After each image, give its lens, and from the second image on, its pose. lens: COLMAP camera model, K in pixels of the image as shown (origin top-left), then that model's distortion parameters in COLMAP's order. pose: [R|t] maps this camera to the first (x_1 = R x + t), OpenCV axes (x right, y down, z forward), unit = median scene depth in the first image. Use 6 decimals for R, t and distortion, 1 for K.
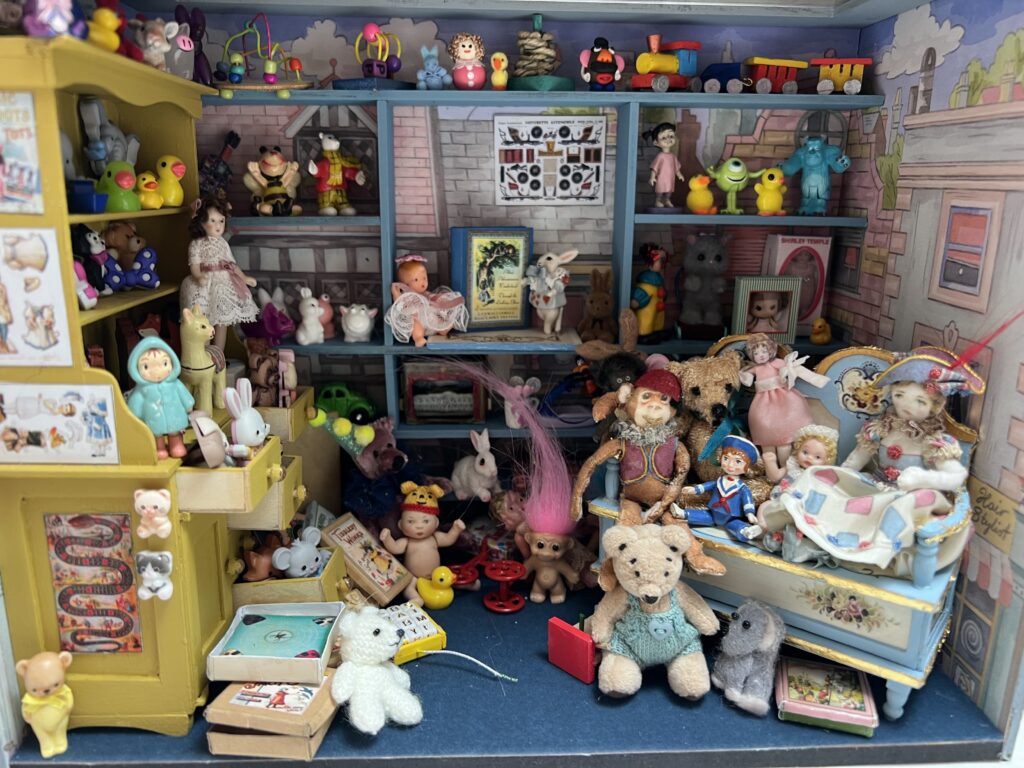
lens RADIAL K [[790.7, 0, 518.4], [0, 790.7, 402.4], [0, 0, 1]] dist [0.031382, -0.074046]
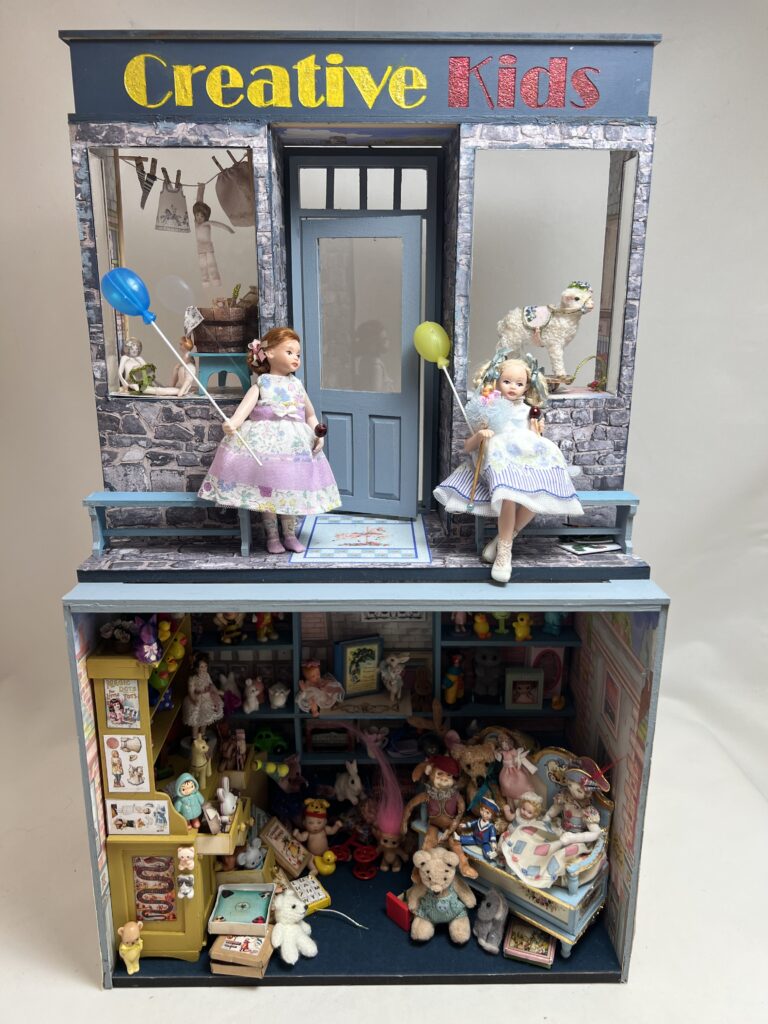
lens RADIAL K [[790.7, 0, 384.0], [0, 790.7, 512.0], [0, 0, 1]] dist [0.031382, -0.074046]
pose [[0.999311, -0.002235, -0.037051, 0.104732], [0.002311, 0.999995, 0.002016, -0.623174], [0.037046, -0.002100, 0.999311, -0.842905]]
